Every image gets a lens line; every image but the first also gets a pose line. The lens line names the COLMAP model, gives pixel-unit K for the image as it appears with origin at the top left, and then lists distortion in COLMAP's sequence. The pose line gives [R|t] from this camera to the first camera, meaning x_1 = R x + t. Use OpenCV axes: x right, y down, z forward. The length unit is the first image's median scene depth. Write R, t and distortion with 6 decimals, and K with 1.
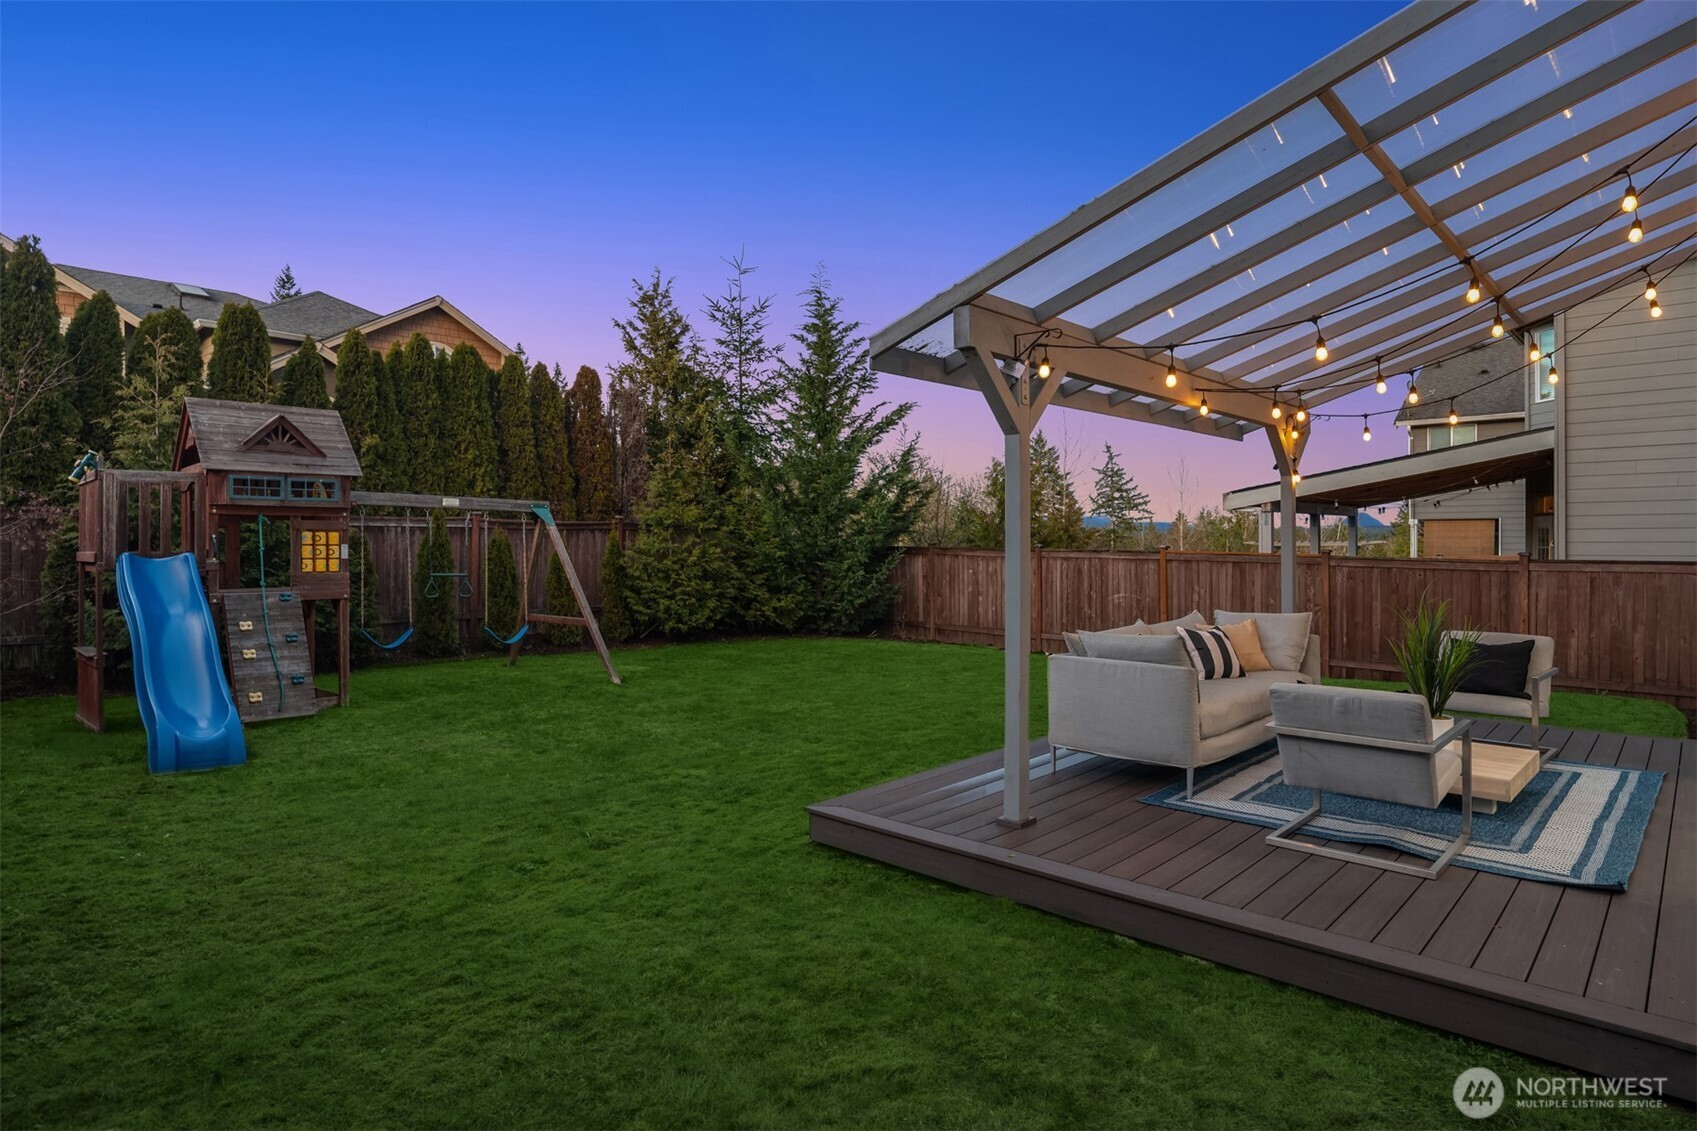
lens RADIAL K [[937.0, 0, 847.2], [0, 937.0, 513.4], [0, 0, 1]] dist [-0.001508, -0.000580]
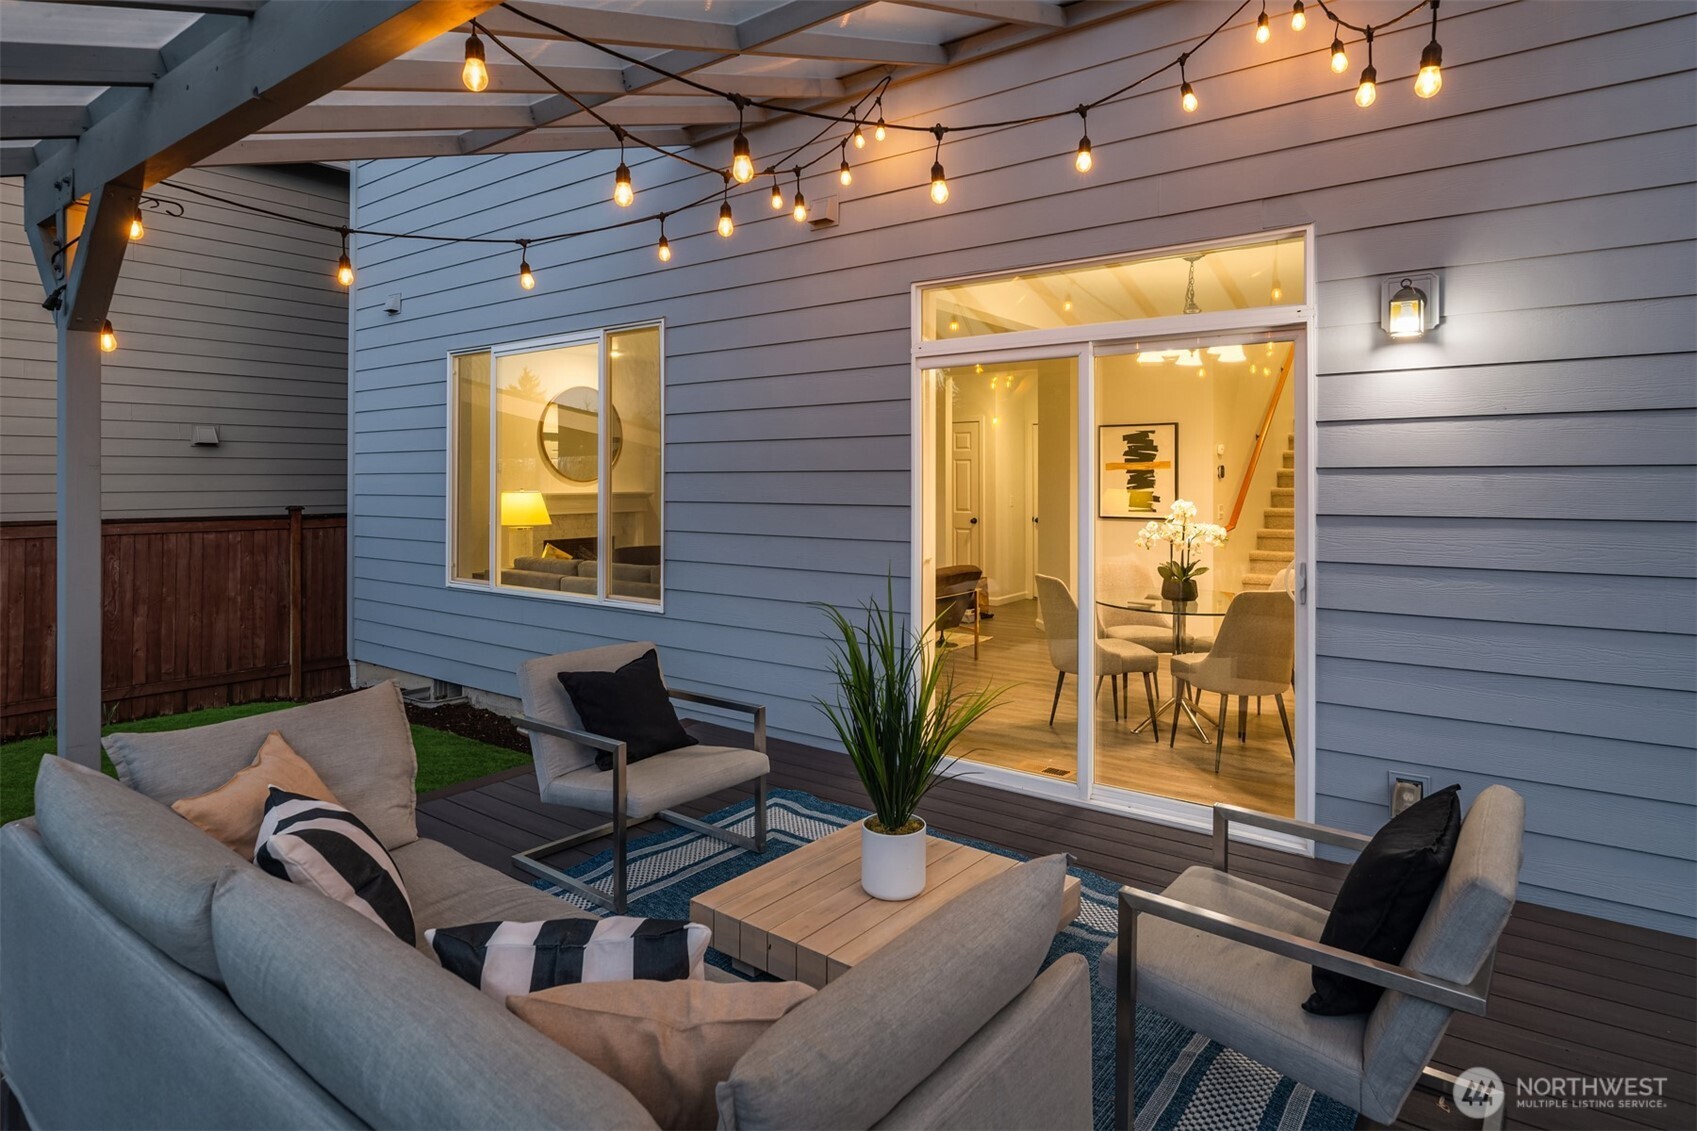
lens RADIAL K [[945.1, 0, 848.1], [0, 945.1, 478.6], [0, 0, 1]] dist [0.002032, 0.000430]
pose [[-0.108482, 0.003678, 0.994092, 0.034384], [-0.024650, 0.999676, -0.006389, 0.008581], [-0.993793, -0.025197, -0.108356, 0.446757]]
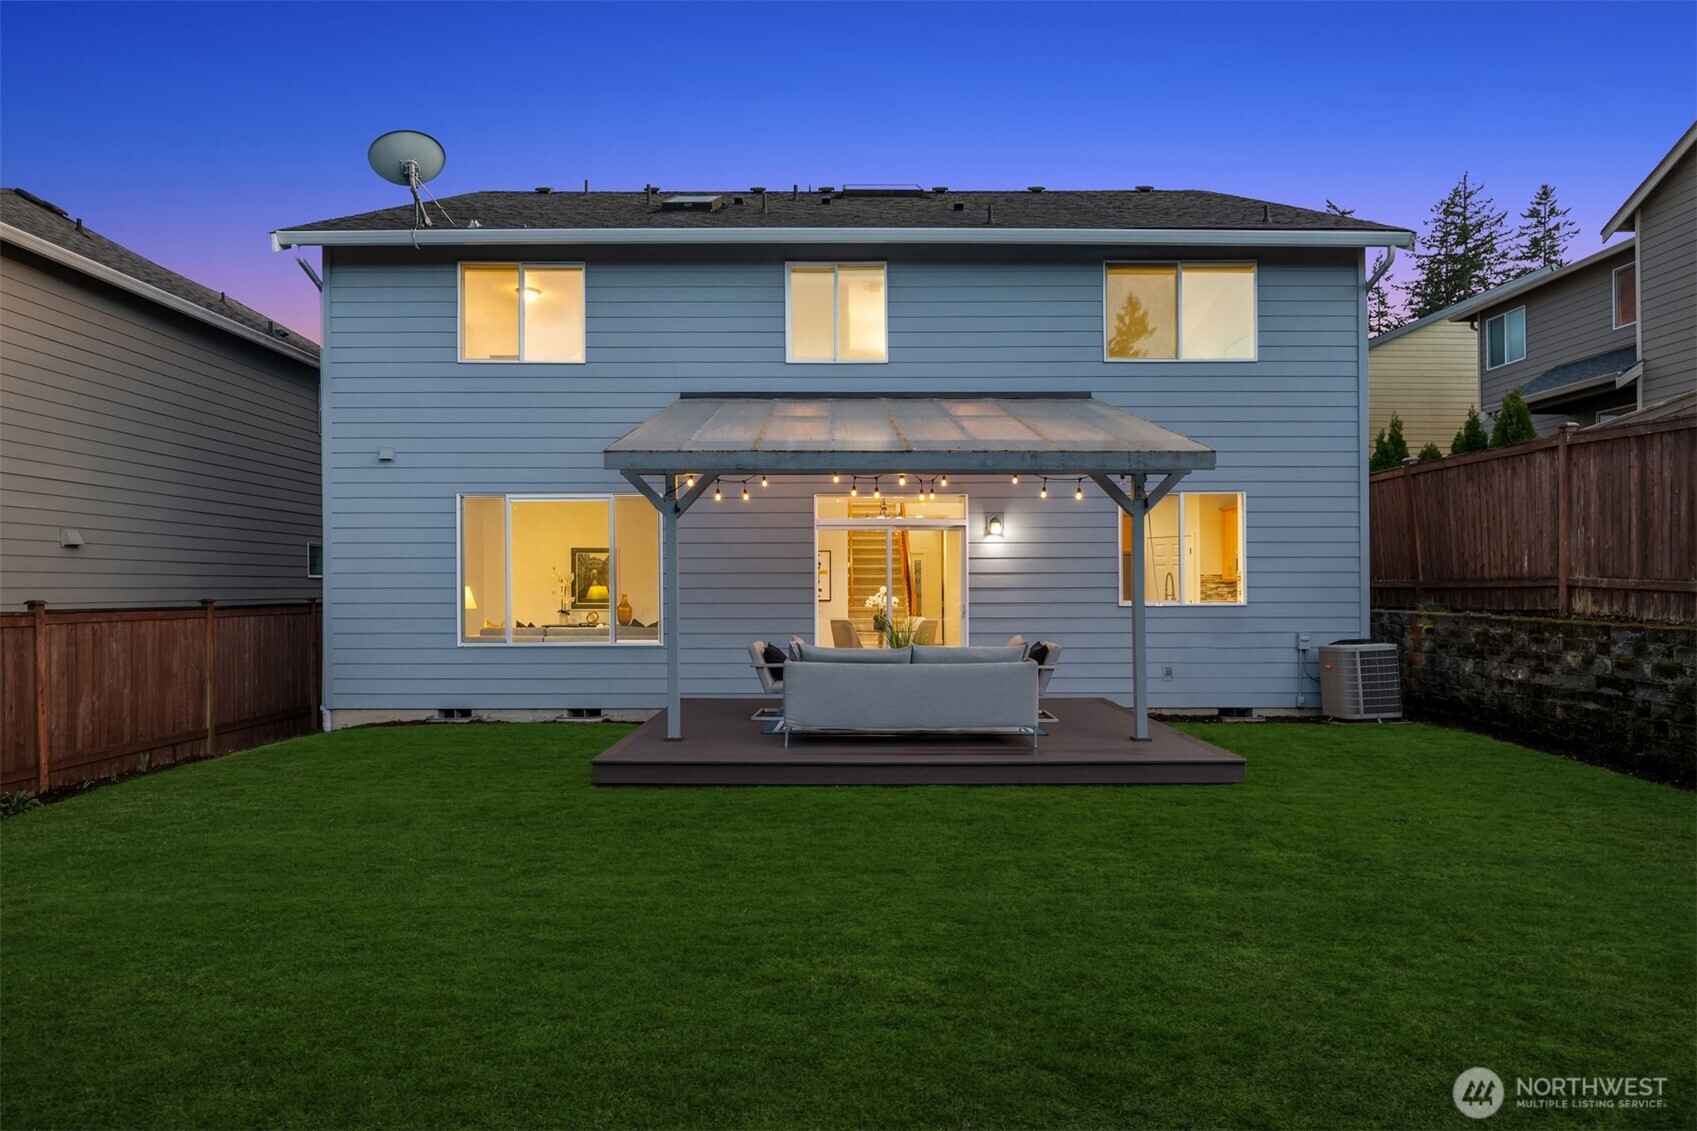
lens RADIAL K [[945.1, 0, 848.5], [0, 945.1, 565.5], [0, 0, 1]] dist [-0.000984, -0.000516]
pose [[-0.704408, 0.022487, 0.709439, -0.245756], [-0.013879, 0.998871, -0.045442, 0.035187], [-0.709660, -0.041856, -0.703300, 0.975579]]
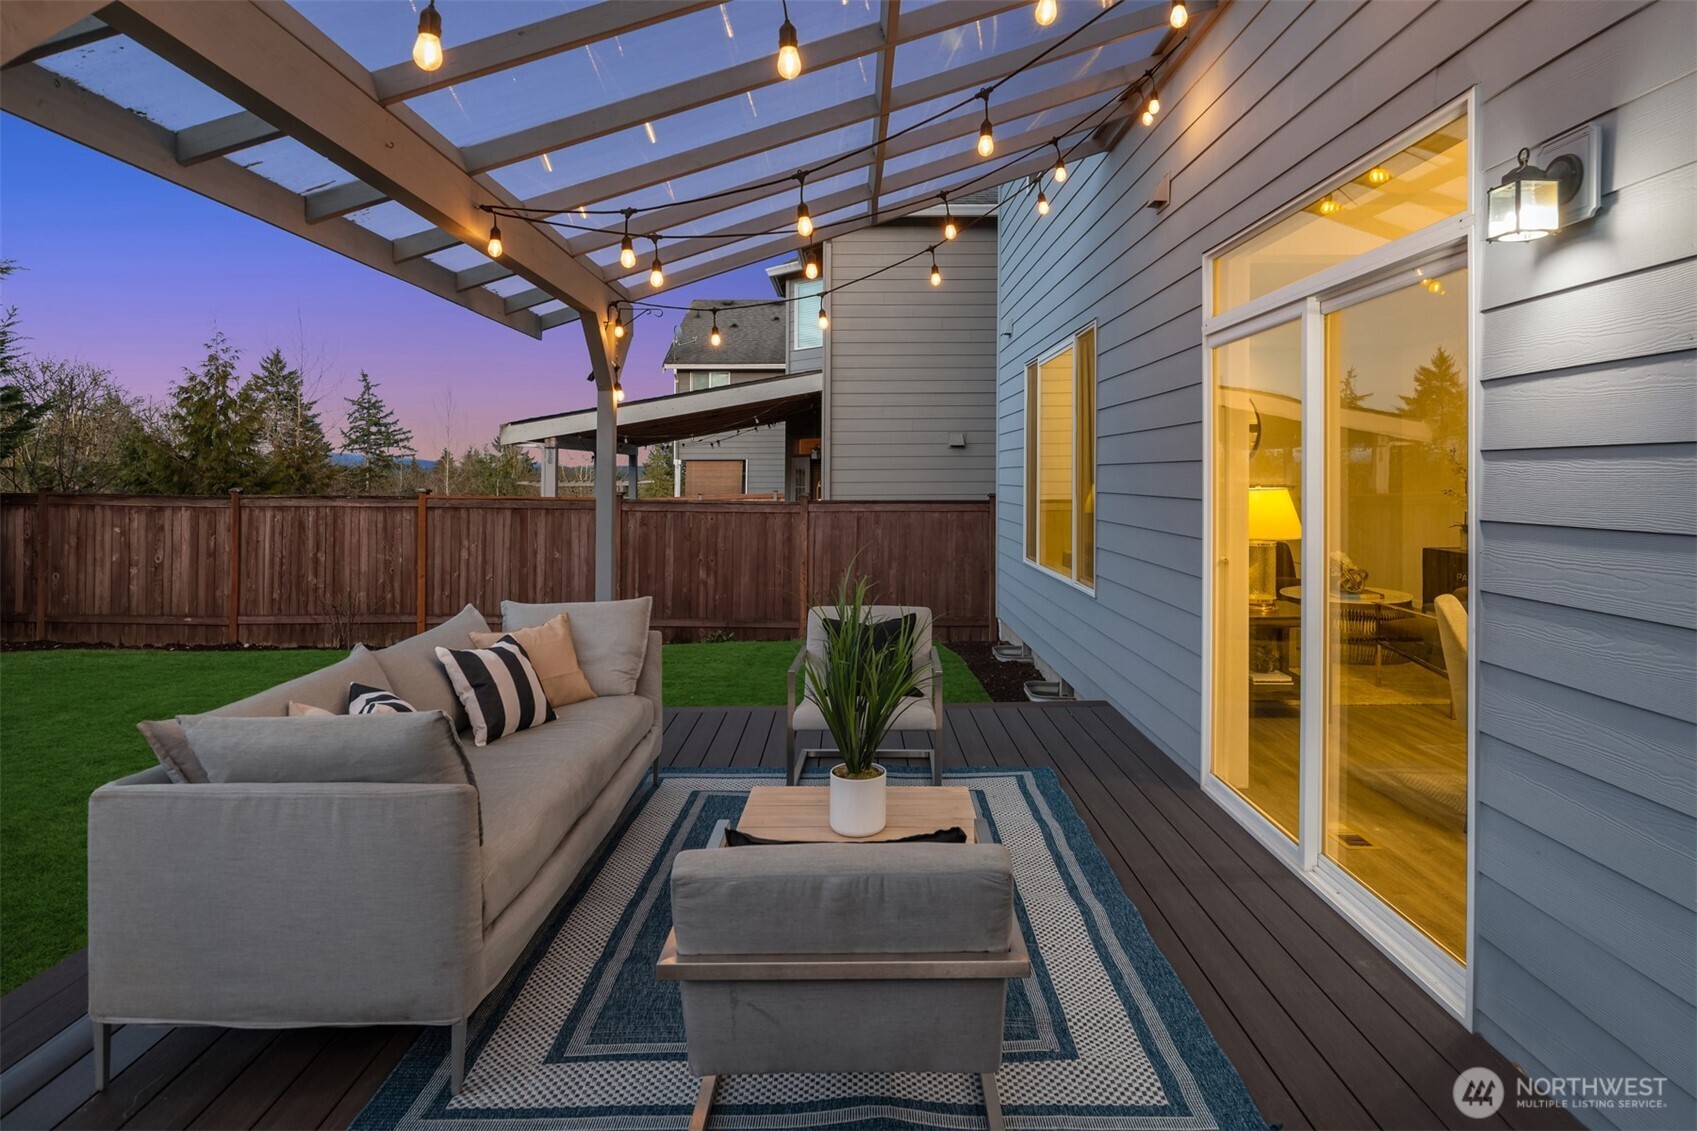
lens RADIAL K [[931.1, 0, 853.0], [0, 931.1, 455.5], [0, 0, 1]] dist [-0.003954, -0.001484]
pose [[0.729018, 0.014877, 0.684333, 0.081450], [-0.016925, 0.999850, -0.003706, 0.004184], [-0.684285, -0.008881, 0.729160, 0.228491]]
